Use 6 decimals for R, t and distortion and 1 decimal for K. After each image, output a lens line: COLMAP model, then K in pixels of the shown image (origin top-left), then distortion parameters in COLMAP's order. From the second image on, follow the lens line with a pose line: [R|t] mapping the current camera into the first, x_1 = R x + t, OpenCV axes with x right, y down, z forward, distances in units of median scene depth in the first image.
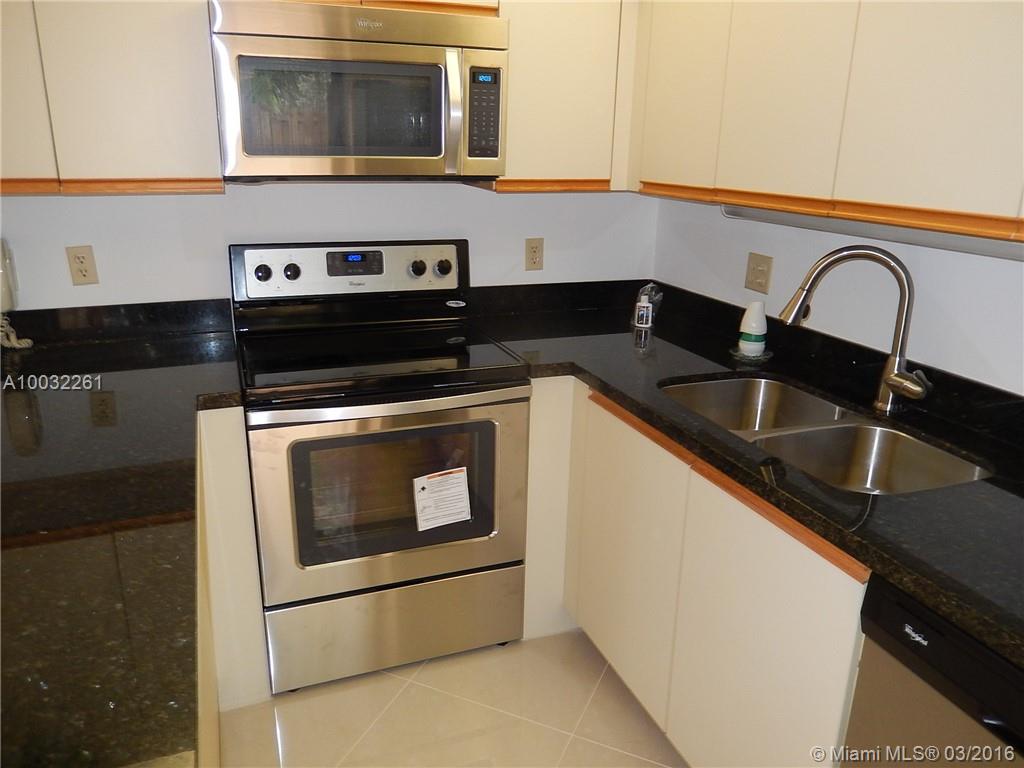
lens RADIAL K [[770.9, 0, 506.5], [0, 770.9, 383.4], [0, 0, 1]] dist [-0.014915, 0.012074]
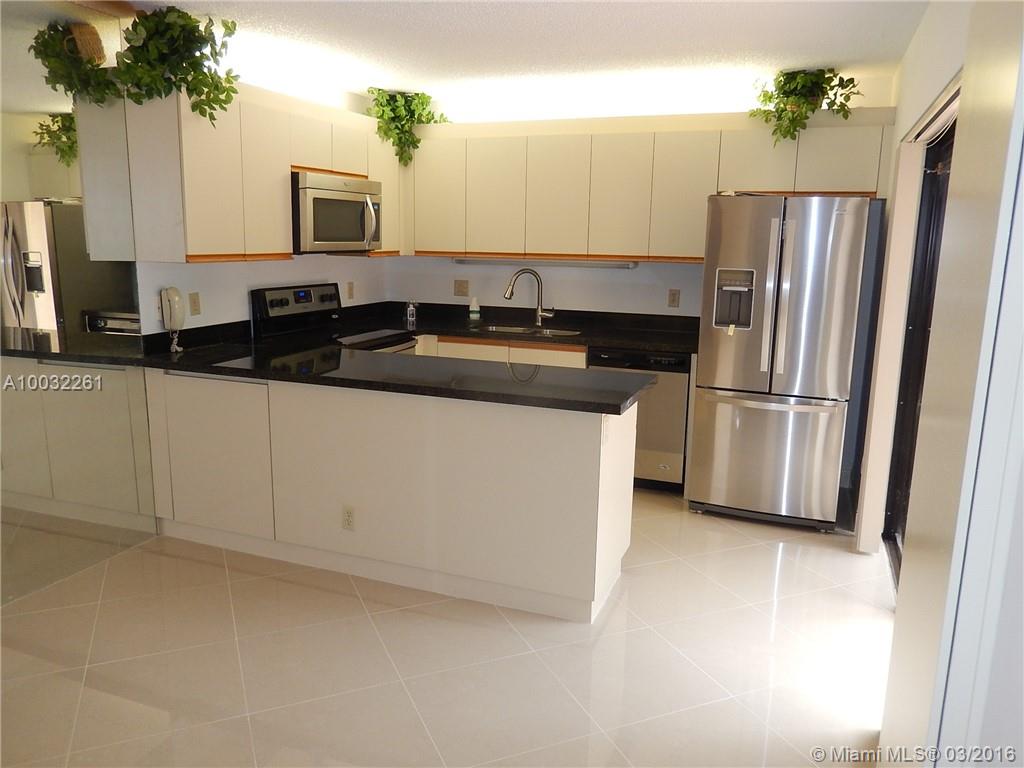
lens RADIAL K [[770.9, 0, 513.4], [0, 770.9, 383.3], [0, 0, 1]] dist [-0.014915, 0.012074]
pose [[0.672427, -0.147565, 0.725304, -1.369232], [0.221294, 0.975184, -0.006757, 0.197511], [-0.706308, 0.165049, 0.688396, -0.703506]]
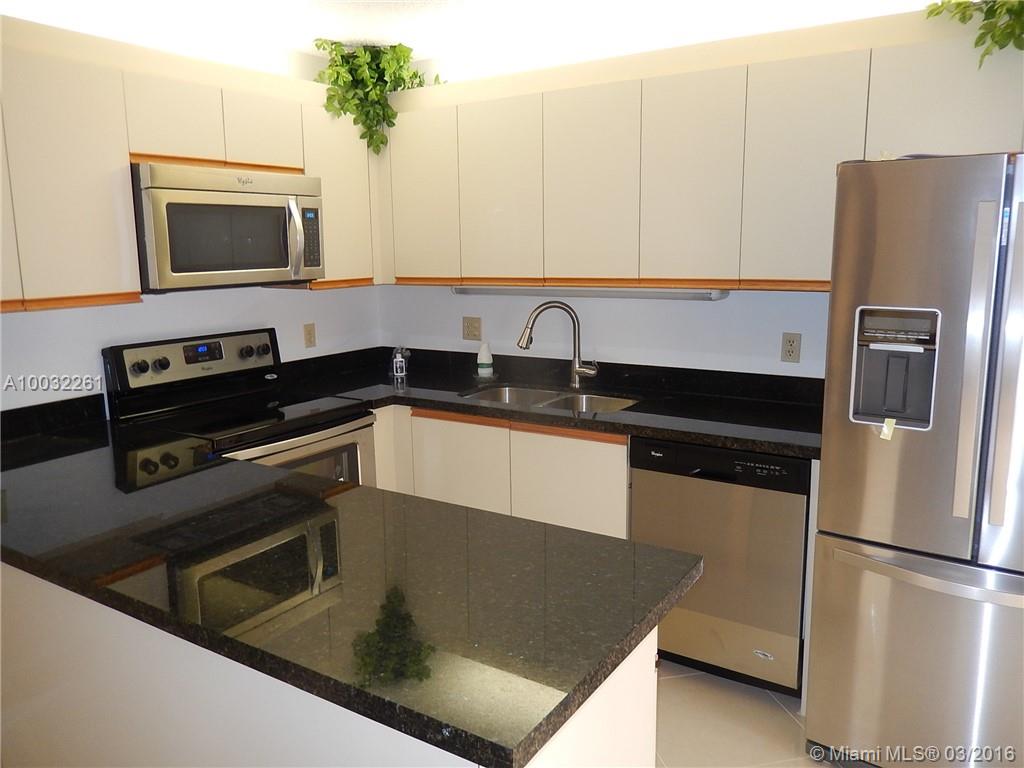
lens RADIAL K [[770.9, 0, 509.3], [0, 770.9, 380.3], [0, 0, 1]] dist [-0.014915, 0.012074]
pose [[0.807309, -0.134232, 0.574660, -0.571433], [0.209944, 0.975408, -0.067097, 0.088538], [-0.551522, 0.174815, 0.815637, -0.344051]]
